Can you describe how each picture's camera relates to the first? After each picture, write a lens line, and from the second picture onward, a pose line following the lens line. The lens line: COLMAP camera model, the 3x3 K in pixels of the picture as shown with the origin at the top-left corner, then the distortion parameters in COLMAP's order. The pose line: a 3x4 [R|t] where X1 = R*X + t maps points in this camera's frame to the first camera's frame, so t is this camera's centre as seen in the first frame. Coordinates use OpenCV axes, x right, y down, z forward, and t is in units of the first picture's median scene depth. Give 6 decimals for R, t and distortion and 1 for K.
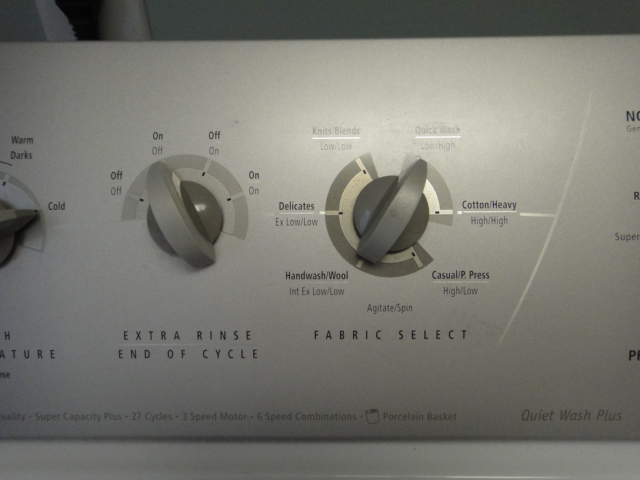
lens RADIAL K [[452.0, 0, 323.0], [0, 452.0, 250.1], [0, 0, 1]] dist [0.008961, 0.002947]
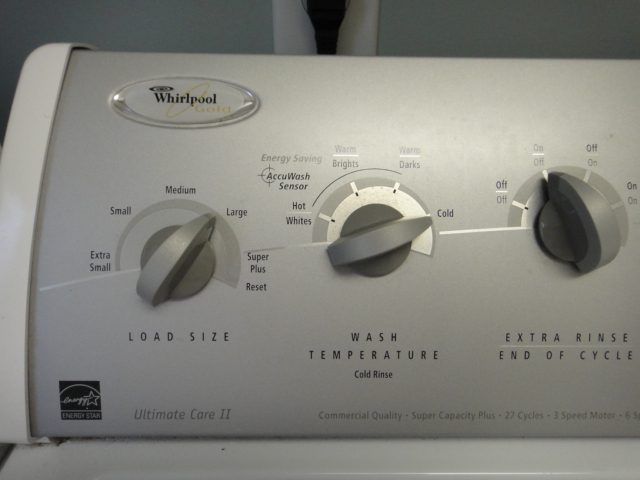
lens RADIAL K [[452.0, 0, 318.4], [0, 452.0, 242.0], [0, 0, 1]] dist [0.008961, 0.002947]
pose [[0.999195, 0.007848, 0.039345, -0.915043], [-0.007039, 0.999762, -0.020662, -0.006705], [-0.039498, 0.020369, 0.999012, -0.032392]]
